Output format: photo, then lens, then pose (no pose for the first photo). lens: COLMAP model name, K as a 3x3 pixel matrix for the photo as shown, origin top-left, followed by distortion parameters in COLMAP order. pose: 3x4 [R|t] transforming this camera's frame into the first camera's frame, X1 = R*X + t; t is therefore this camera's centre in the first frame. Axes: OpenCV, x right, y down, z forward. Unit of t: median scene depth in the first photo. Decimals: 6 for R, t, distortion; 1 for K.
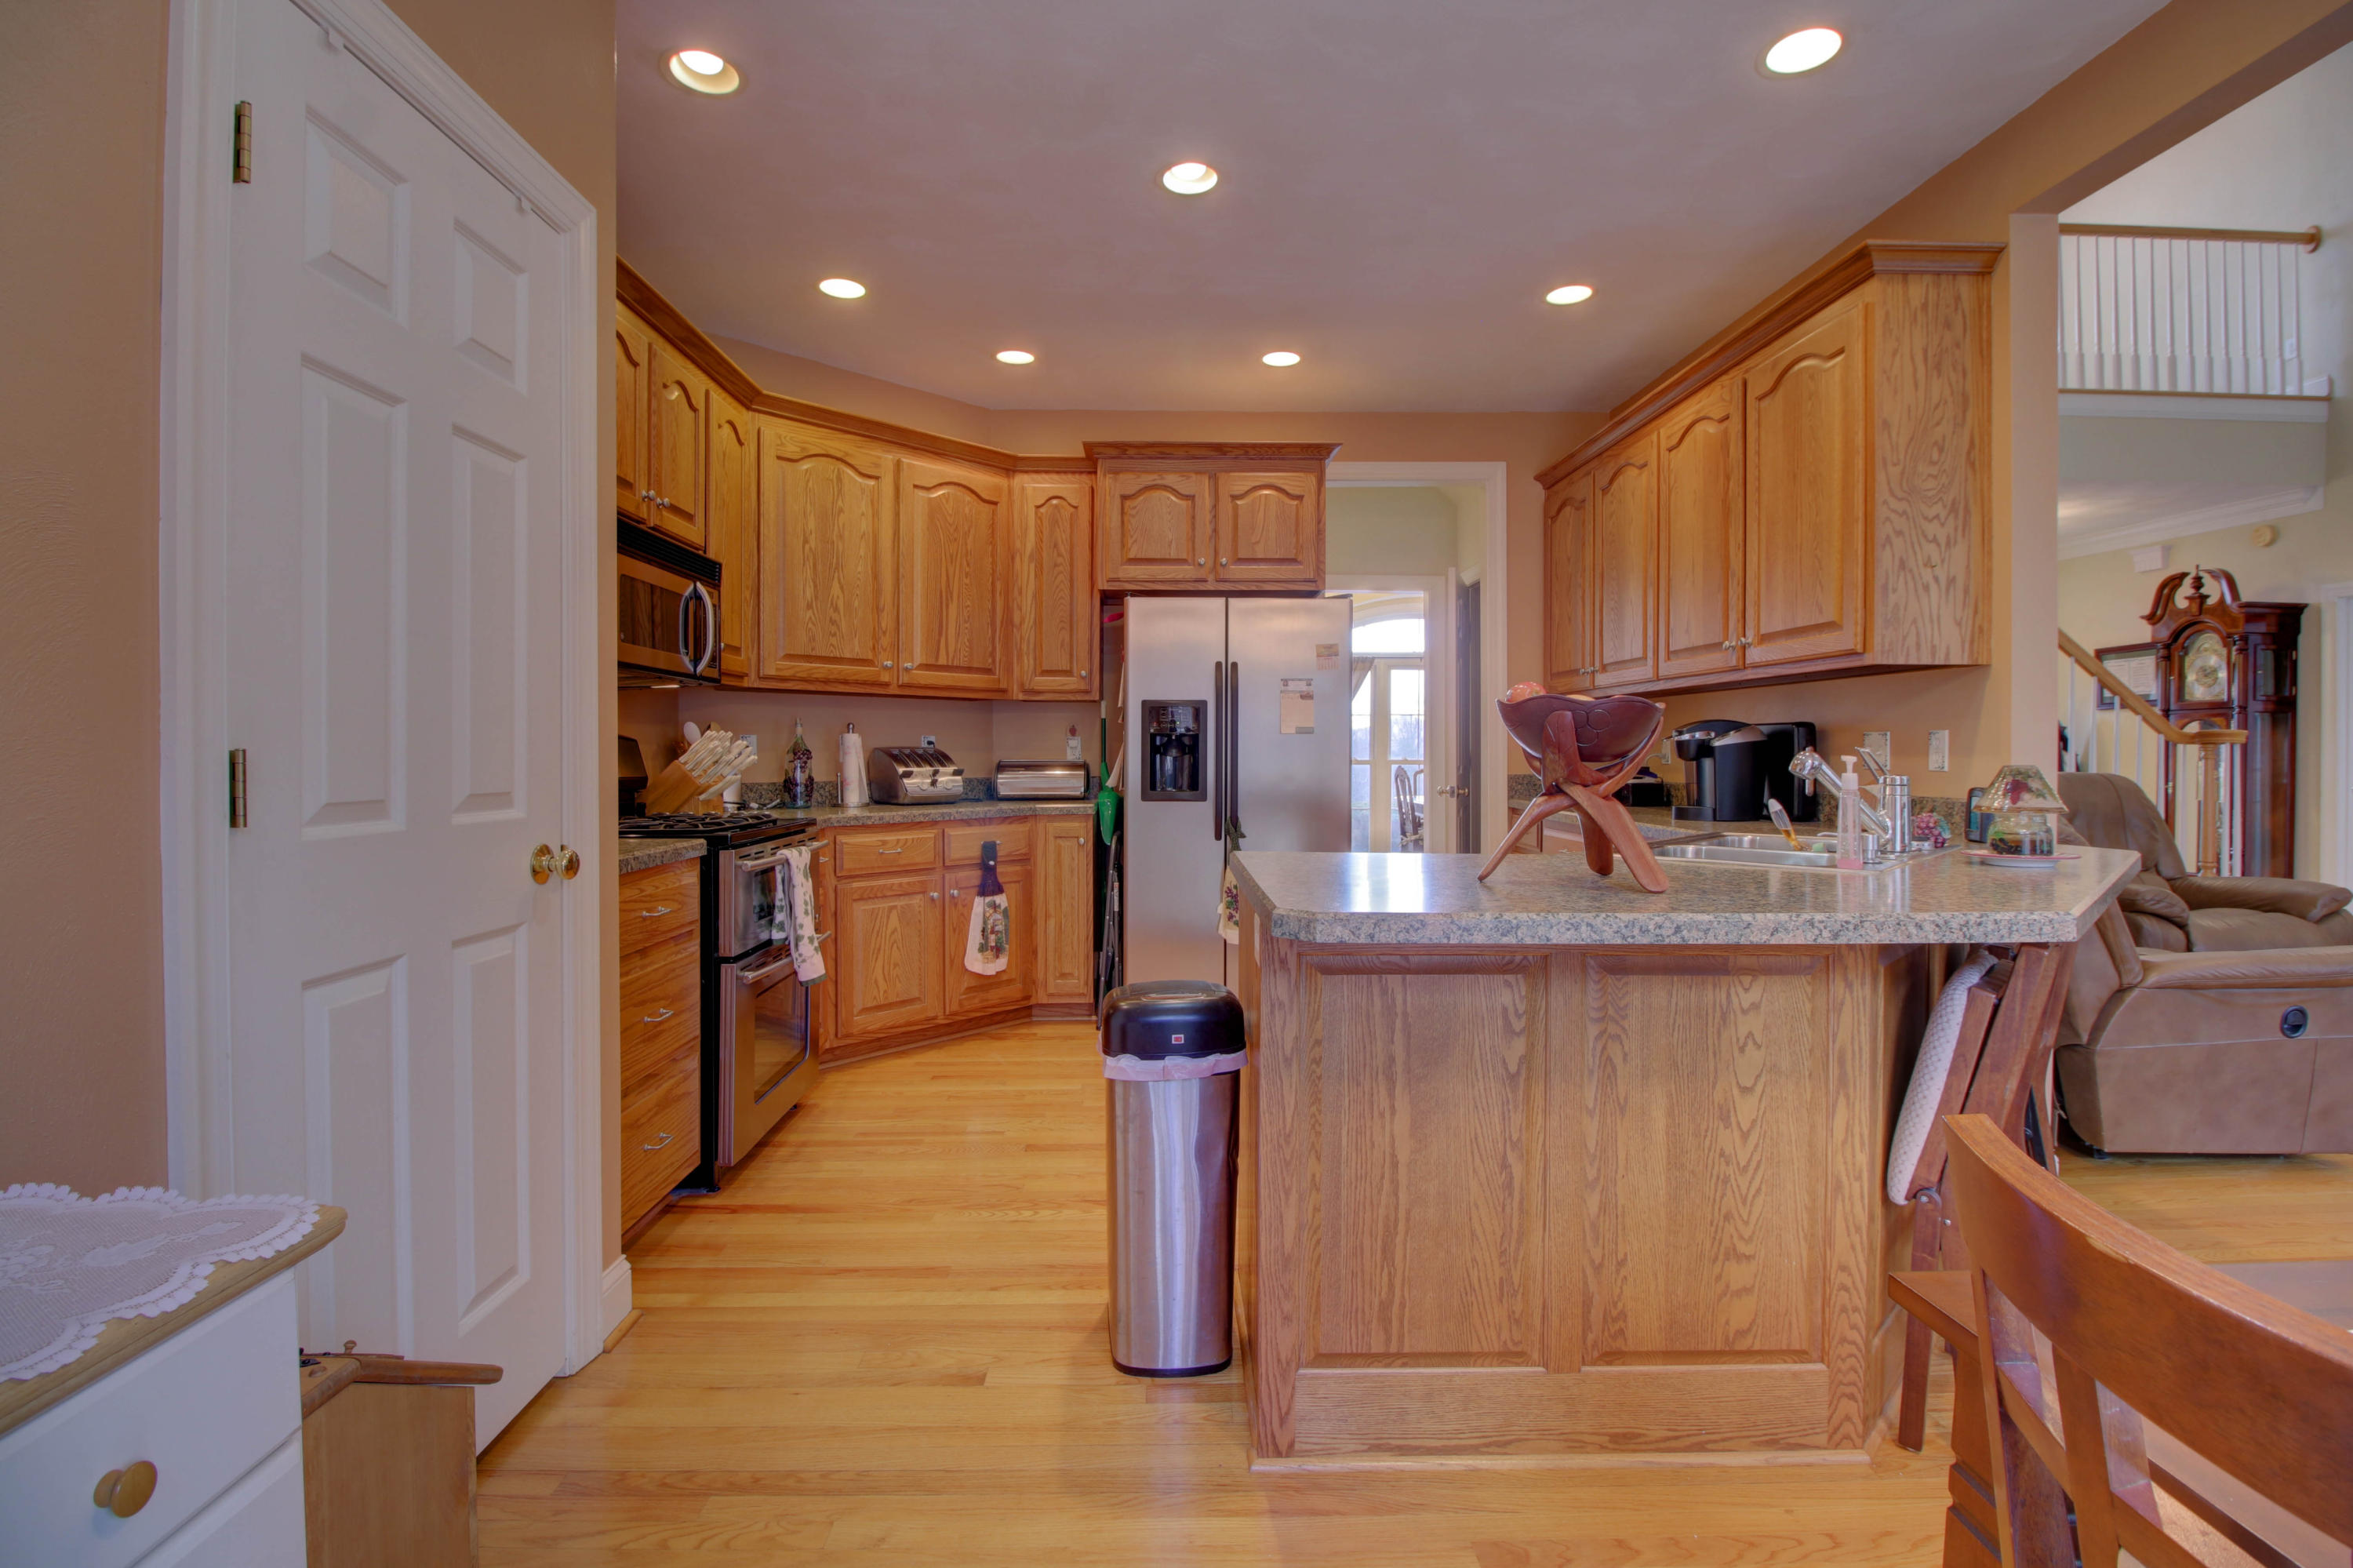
lens RADIAL K [[1111.4, 0, 1167.6], [0, 1111.4, 757.0], [0, 0, 1]] dist [-0.001375, -0.000016]
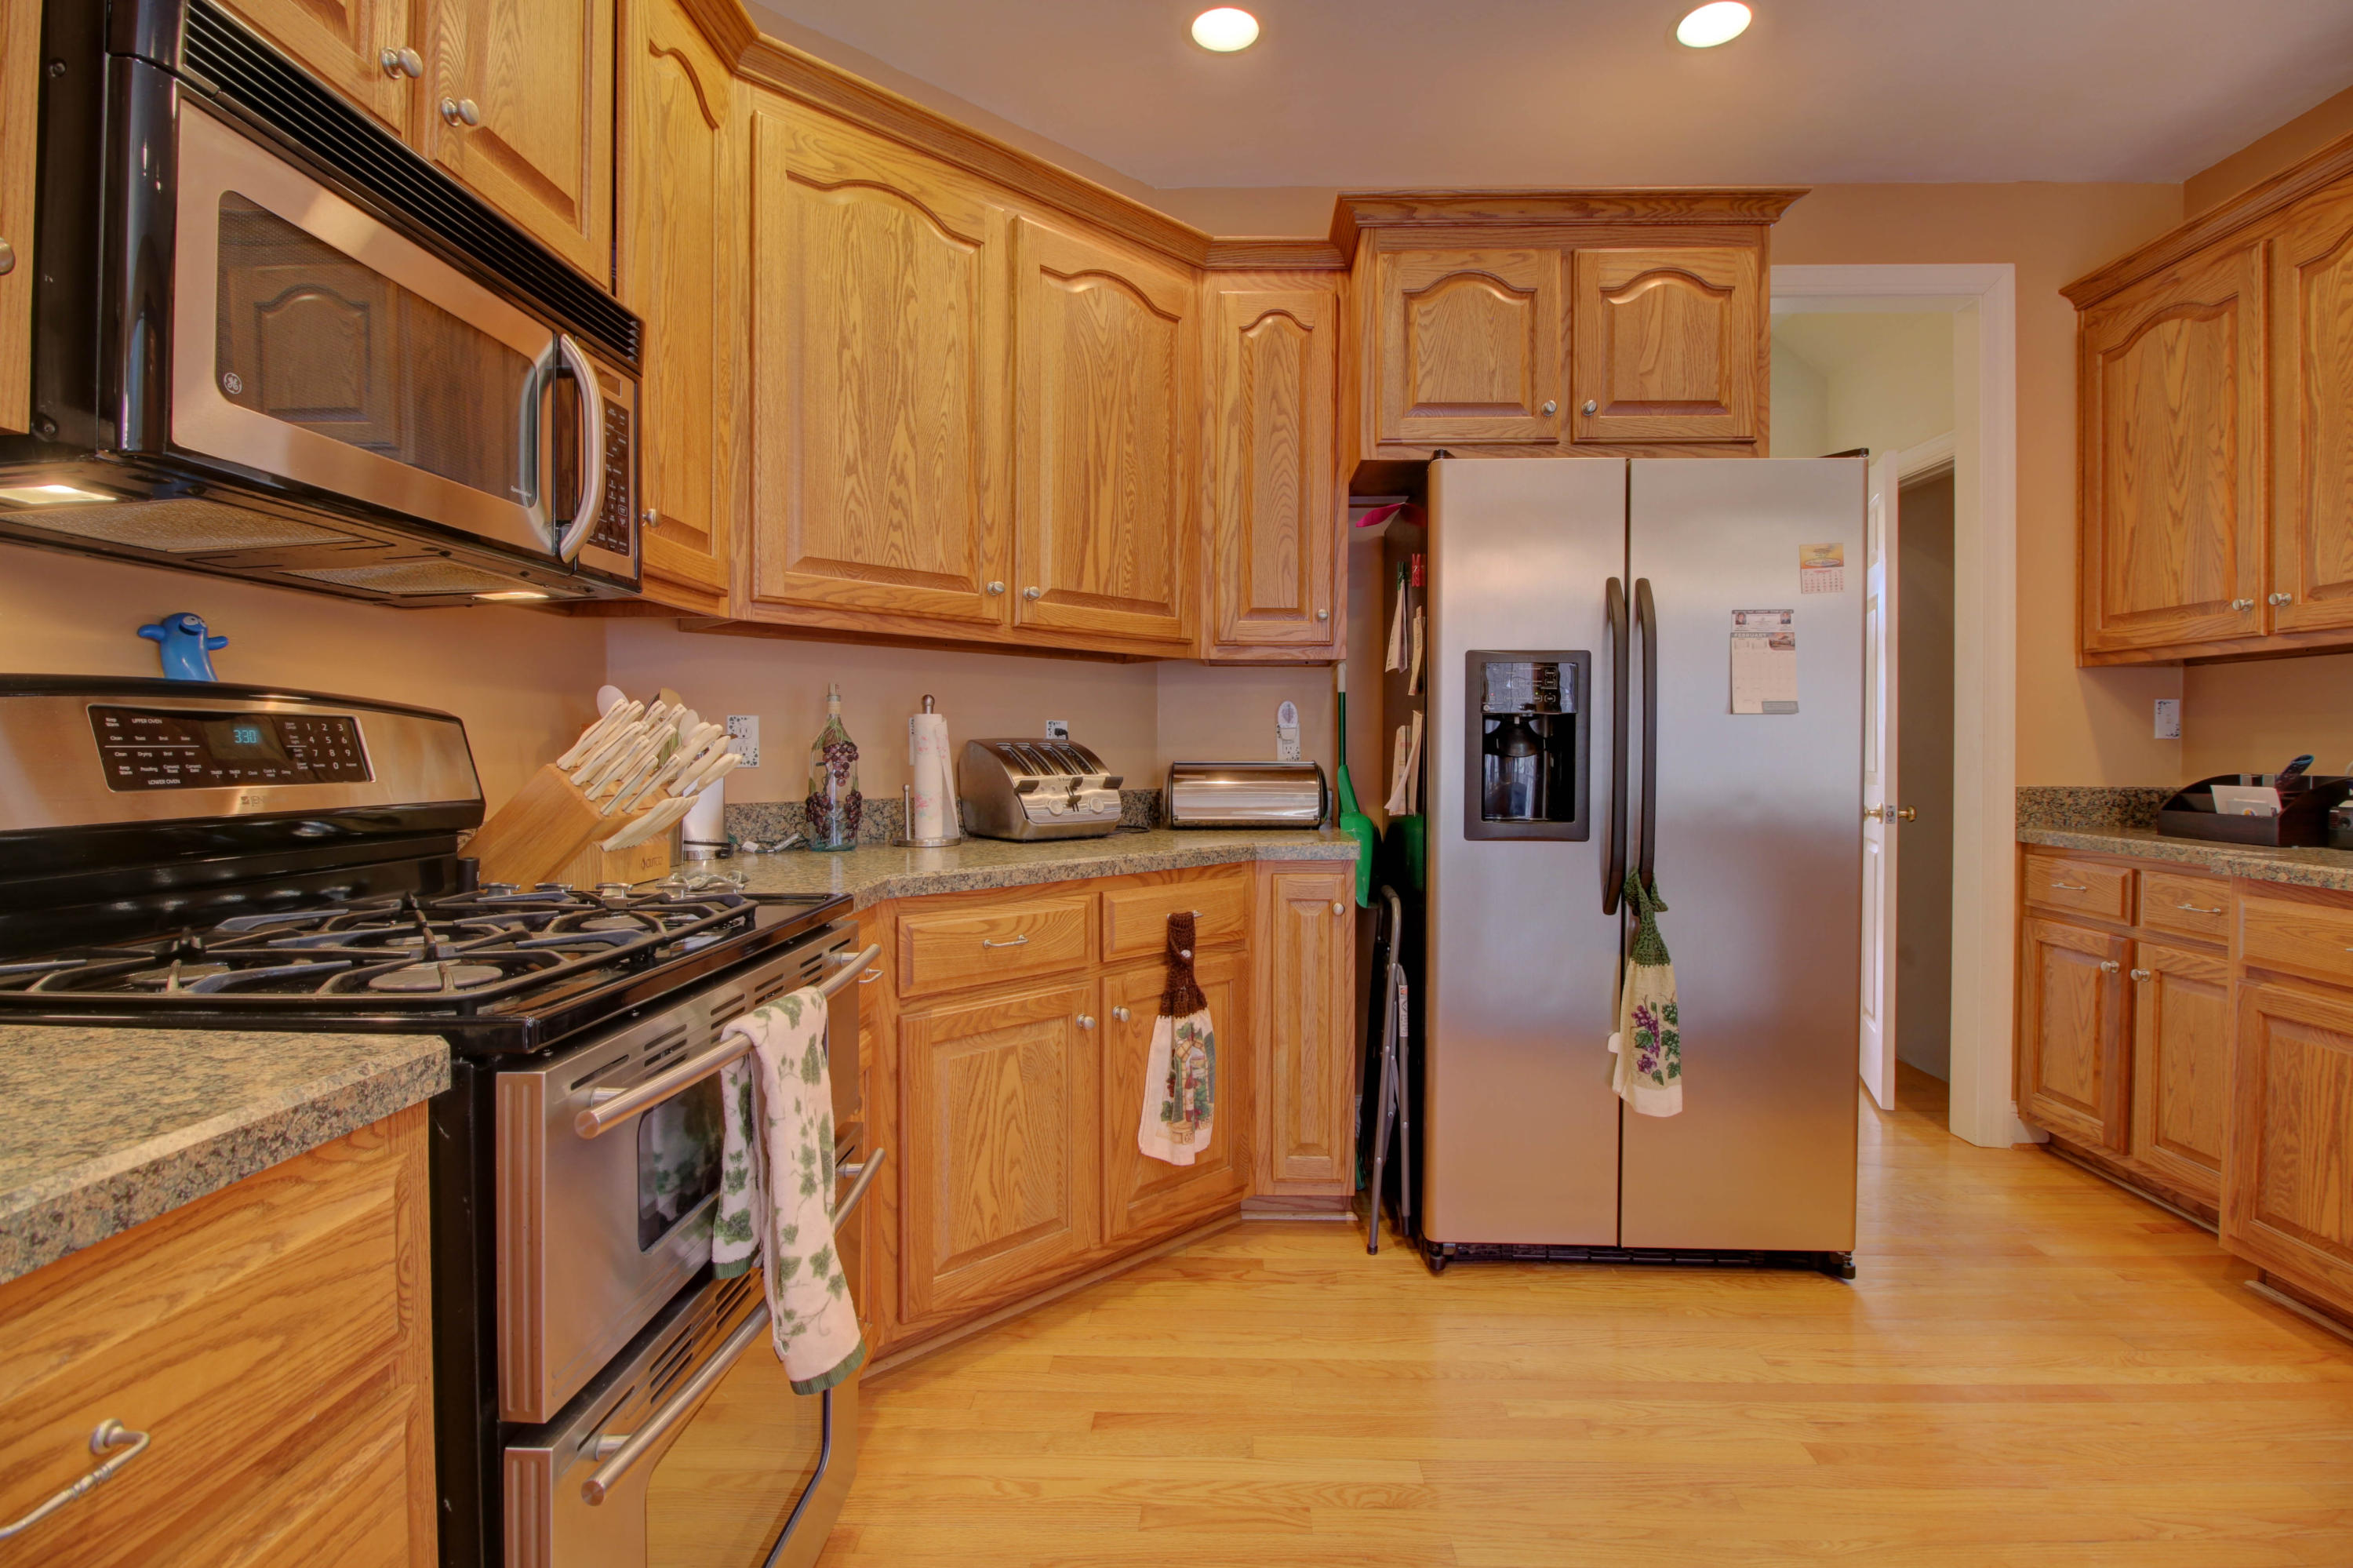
lens RADIAL K [[1088.9, 0, 1178.7], [0, 1088.9, 756.6], [0, 0, 1]] dist [-0.002744, -0.000665]
pose [[0.998692, 0.002753, -0.051066, -0.133528], [-0.002603, 0.999992, 0.003010, -0.001632], [0.051074, -0.002873, 0.998691, 0.467010]]
